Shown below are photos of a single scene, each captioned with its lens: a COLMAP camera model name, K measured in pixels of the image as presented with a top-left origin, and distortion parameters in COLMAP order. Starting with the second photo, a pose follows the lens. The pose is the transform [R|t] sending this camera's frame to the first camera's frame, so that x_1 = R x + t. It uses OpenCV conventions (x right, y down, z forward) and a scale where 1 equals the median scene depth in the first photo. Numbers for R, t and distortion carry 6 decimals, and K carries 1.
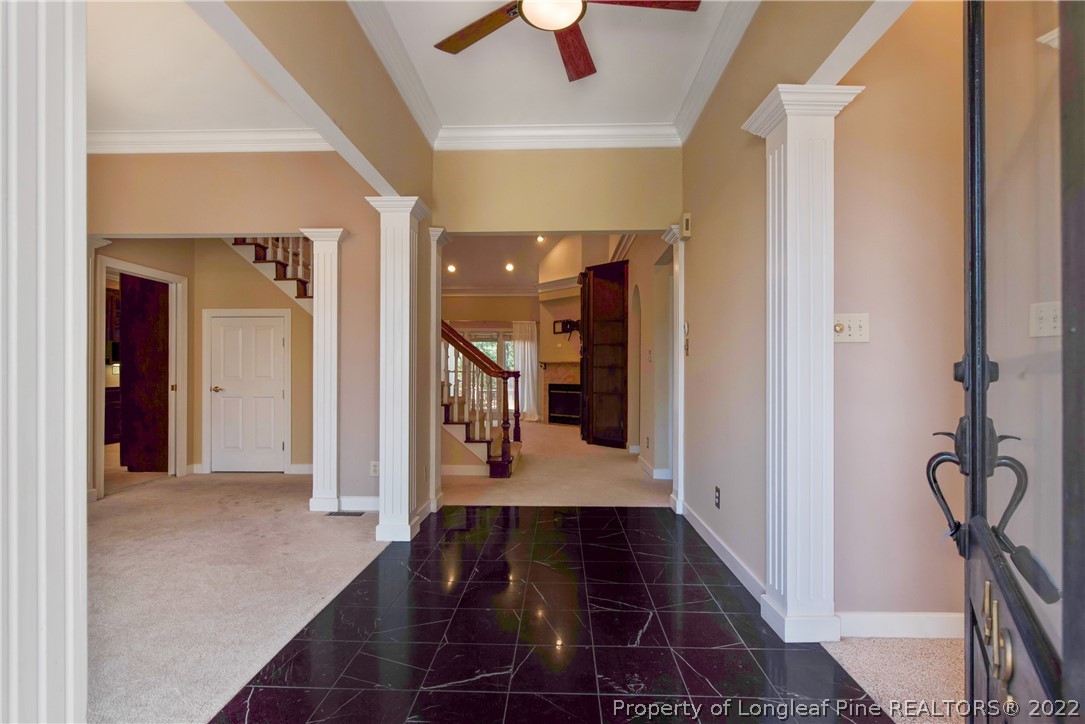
lens RADIAL K [[497.3, 0, 543.8], [0, 497.3, 367.5], [0, 0, 1]] dist [-0.005461, -0.000363]
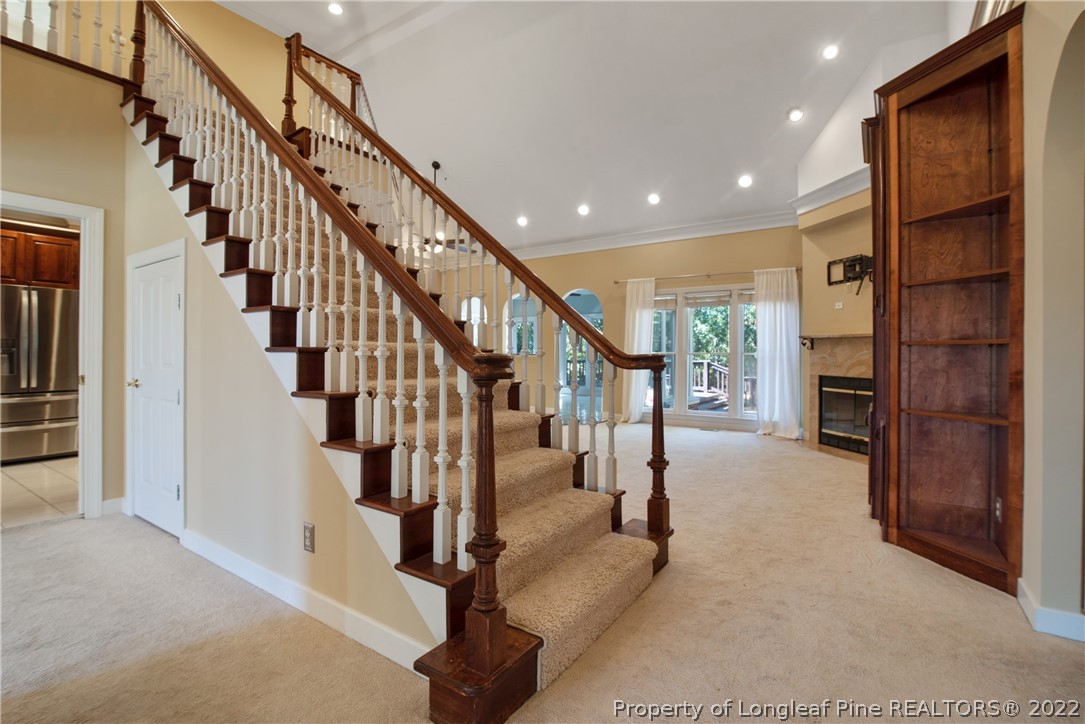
lens RADIAL K [[497.3, 0, 541.3], [0, 497.3, 349.0], [0, 0, 1]] dist [-0.005461, -0.000363]
pose [[0.840634, -0.000794, -0.541602, 0.052108], [0.002989, 0.999990, 0.003173, 0.000551], [0.541595, -0.004286, 0.840629, 0.367937]]
